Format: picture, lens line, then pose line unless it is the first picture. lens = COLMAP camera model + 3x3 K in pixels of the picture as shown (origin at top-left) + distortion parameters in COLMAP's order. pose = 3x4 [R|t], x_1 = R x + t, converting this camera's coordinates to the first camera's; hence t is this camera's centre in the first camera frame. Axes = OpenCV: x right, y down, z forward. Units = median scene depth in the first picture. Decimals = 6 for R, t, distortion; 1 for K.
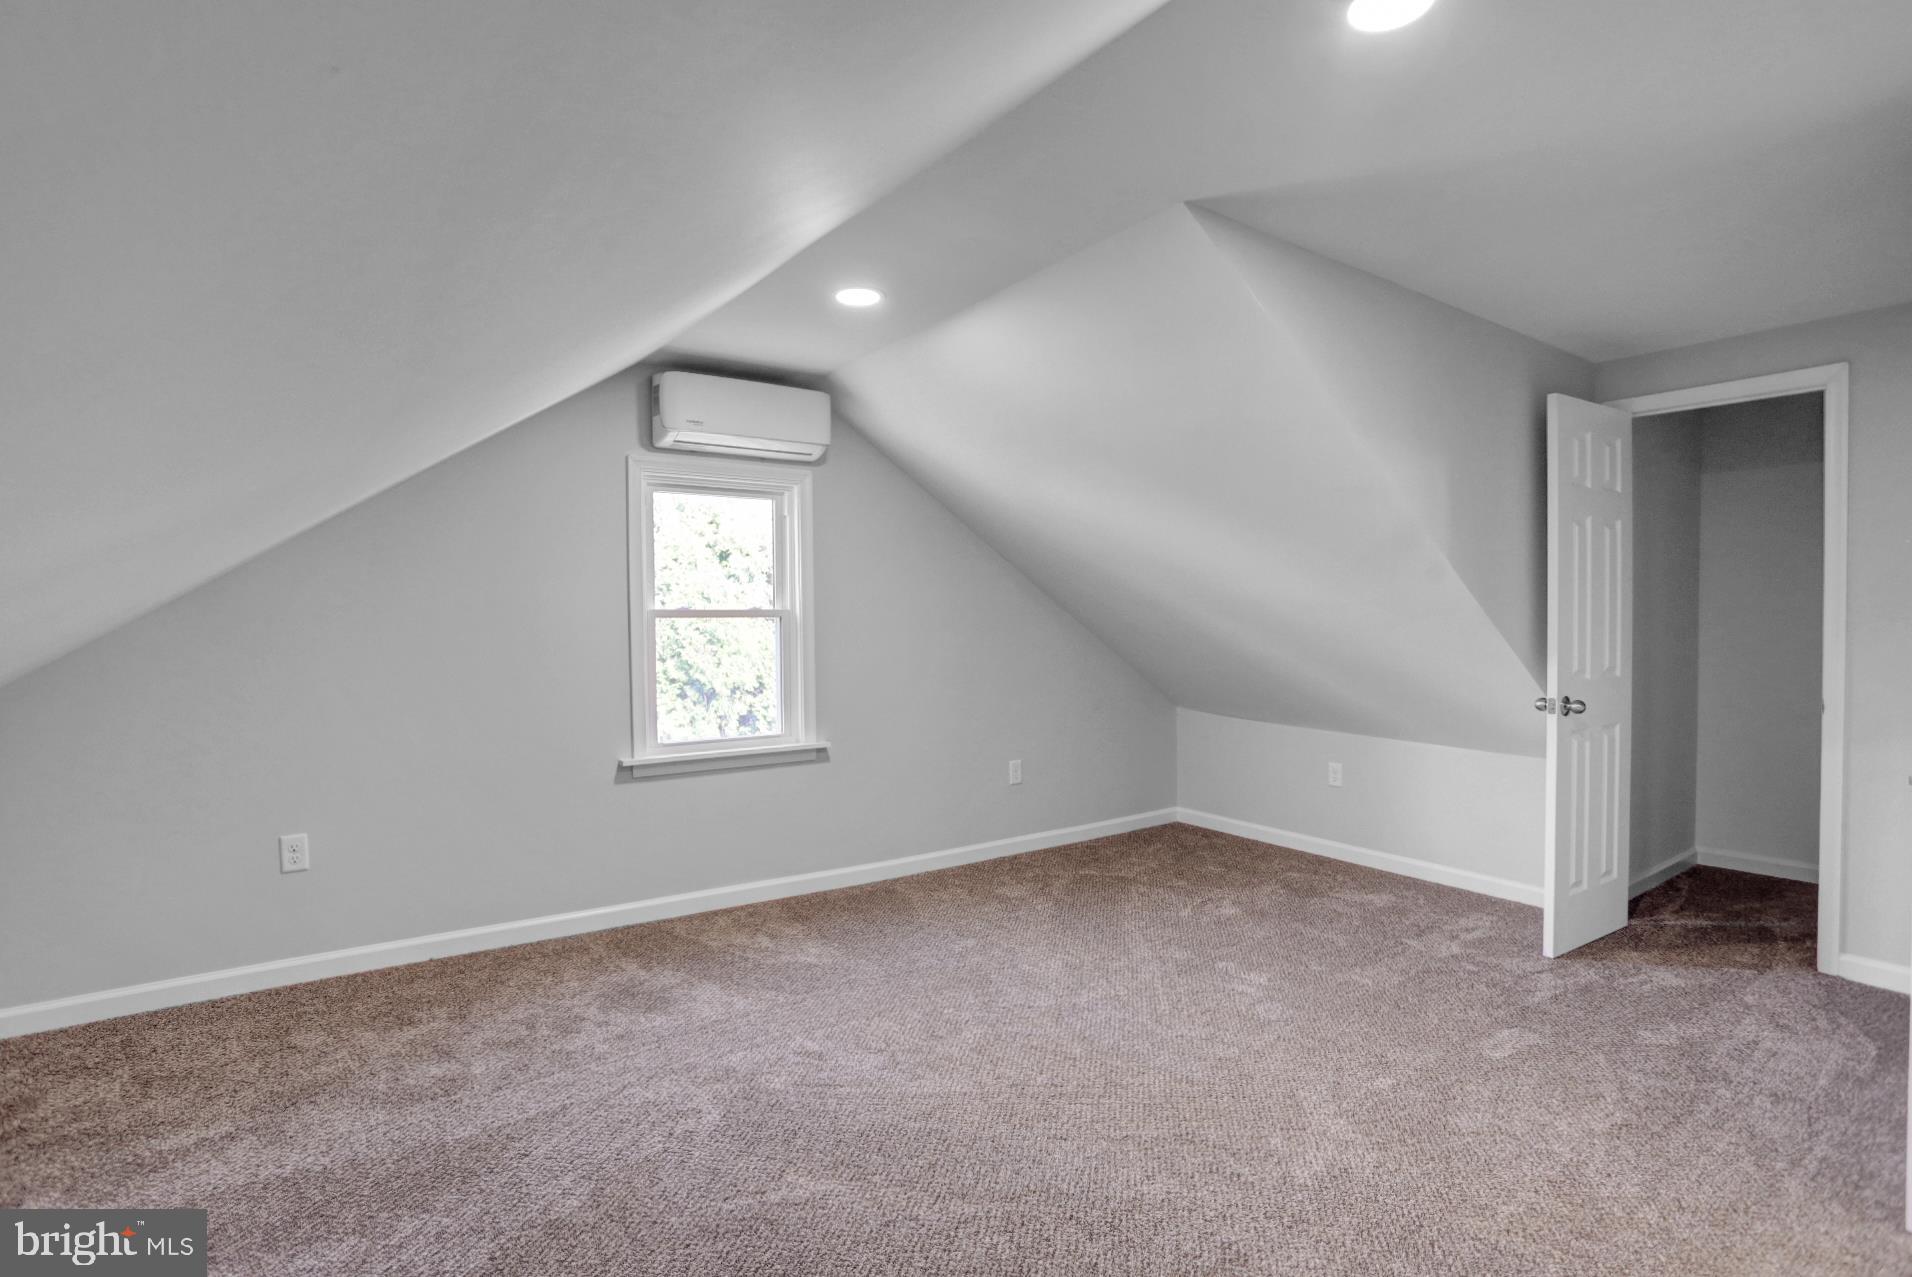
lens RADIAL K [[945.1, 0, 977.2], [0, 945.1, 638.3], [0, 0, 1]] dist [-0.073855, 0.039225]
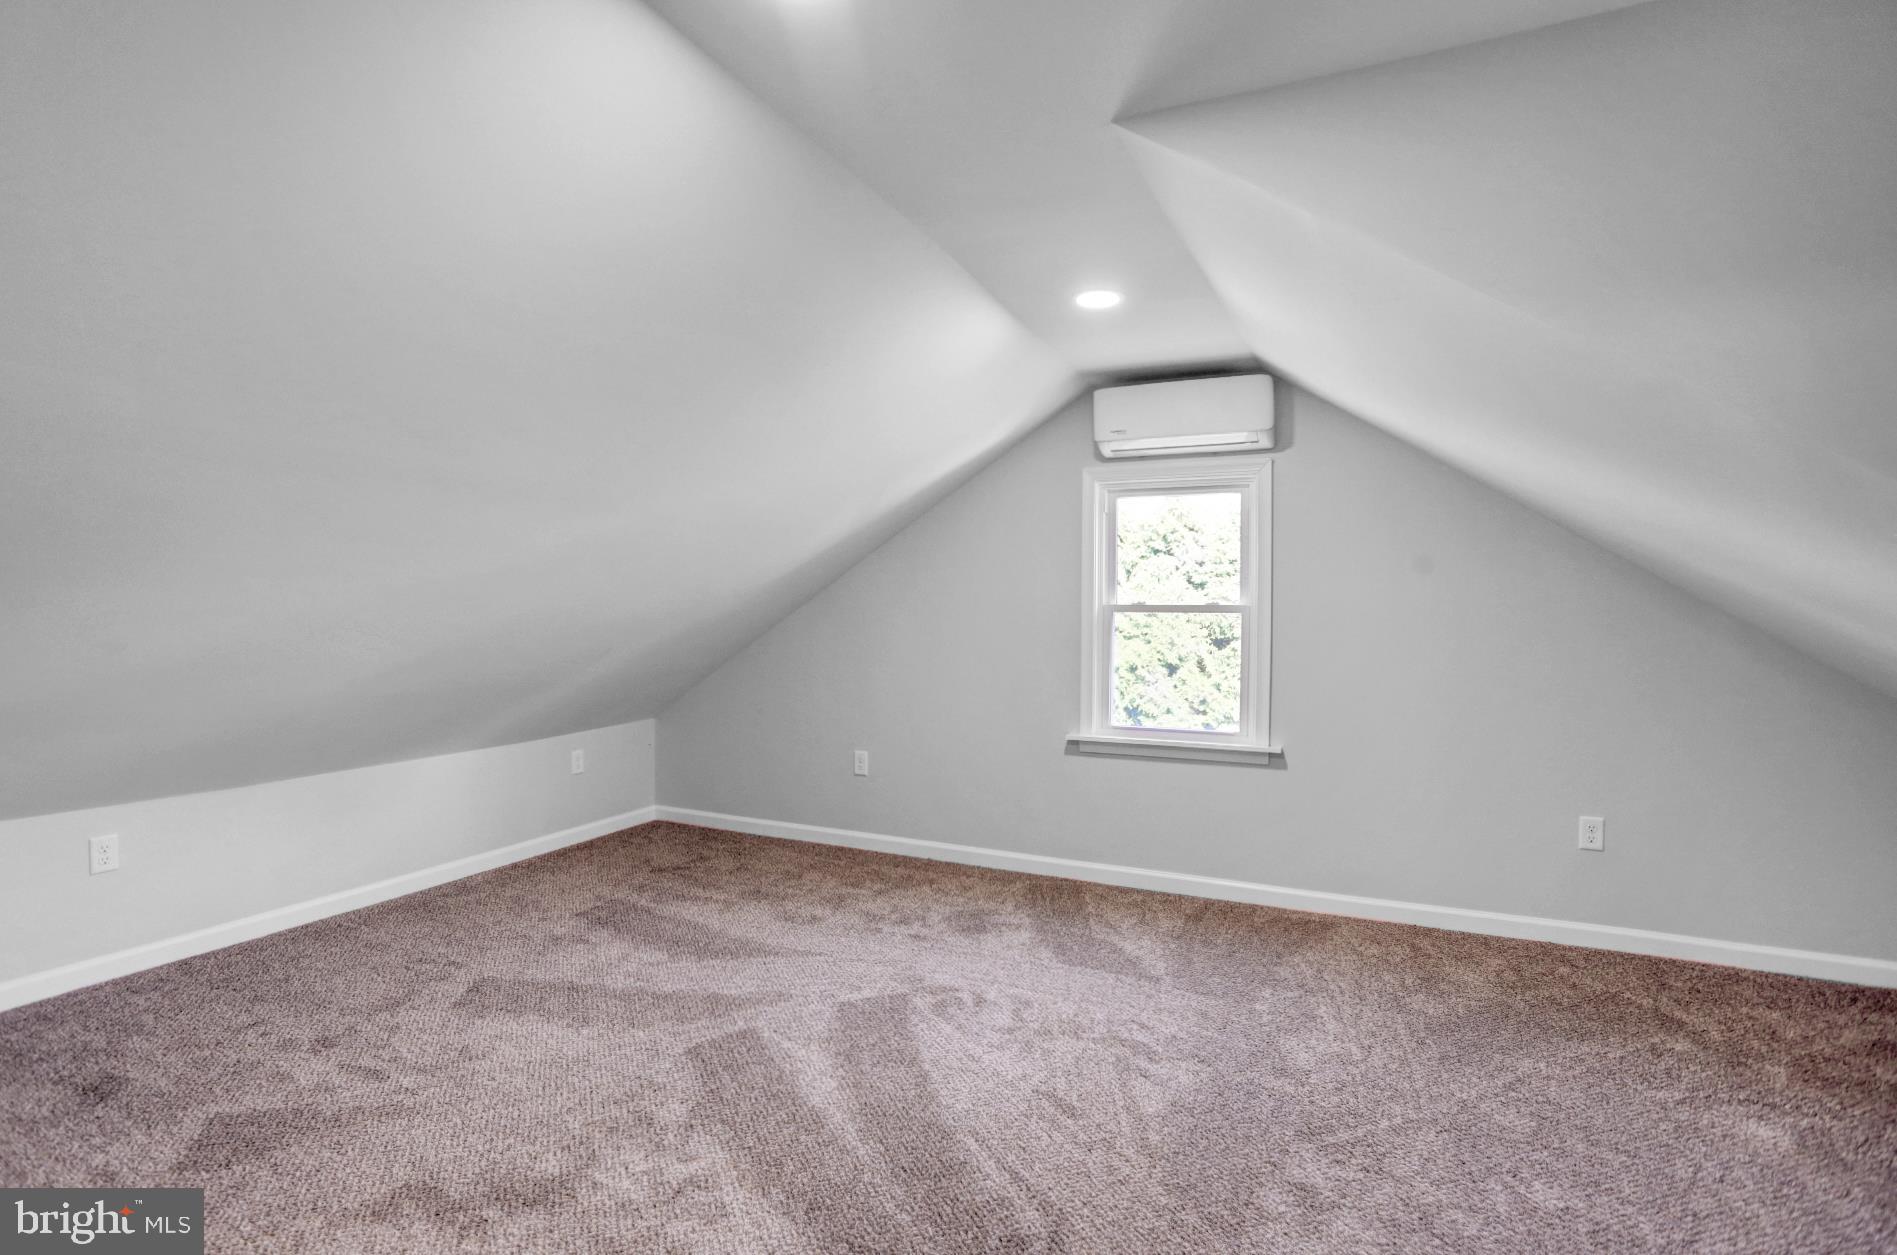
lens RADIAL K [[961.0, 0, 977.5], [0, 961.0, 637.6], [0, 0, 1]] dist [-0.039722, 0.022103]
pose [[0.460573, 0.016560, -0.887467, 0.597037], [-0.033461, 0.999439, 0.001284, 0.012673], [0.886991, 0.029104, 0.460869, 0.336667]]
